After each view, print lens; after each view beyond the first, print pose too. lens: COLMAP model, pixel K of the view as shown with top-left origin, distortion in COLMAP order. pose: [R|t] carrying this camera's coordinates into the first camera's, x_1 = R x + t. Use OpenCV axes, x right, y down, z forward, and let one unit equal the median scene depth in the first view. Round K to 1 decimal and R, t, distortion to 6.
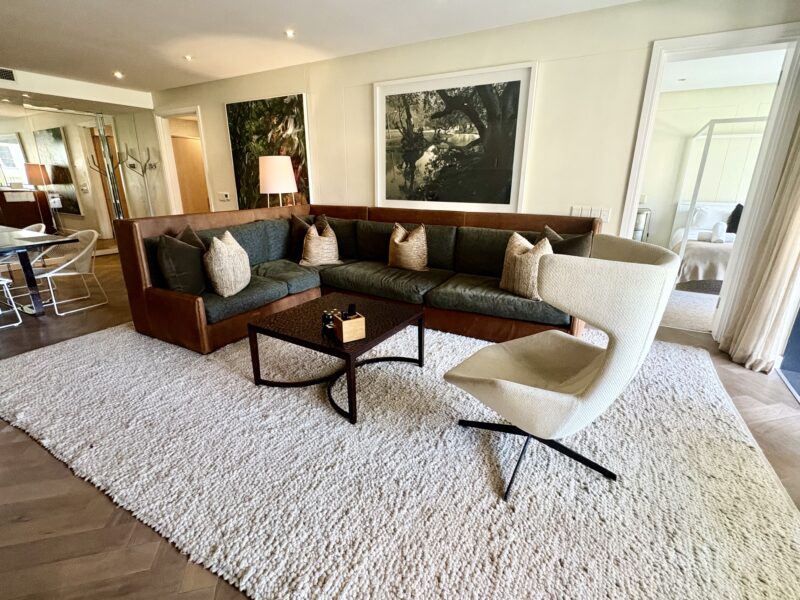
lens RADIAL K [[389.4, 0, 397.2], [0, 389.4, 301.9], [0, 0, 1]] dist [0.002665, 0.000094]
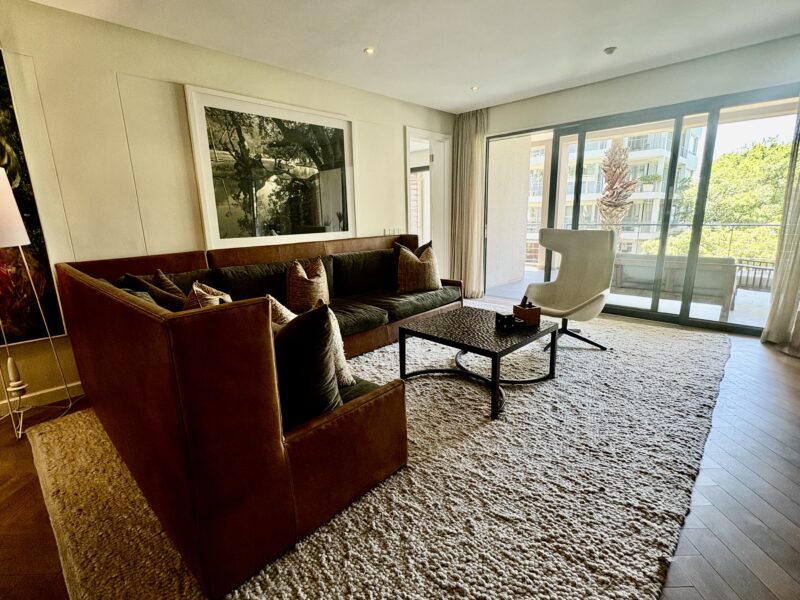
lens RADIAL K [[389.4, 0, 399.2], [0, 389.4, 301.6], [0, 0, 1]] dist [0.002665, 0.000094]
pose [[0.225350, -0.235155, 0.945473, -0.784101], [0.310015, 0.937303, 0.159232, -0.178368], [-0.923639, 0.257227, 0.284123, 0.546051]]
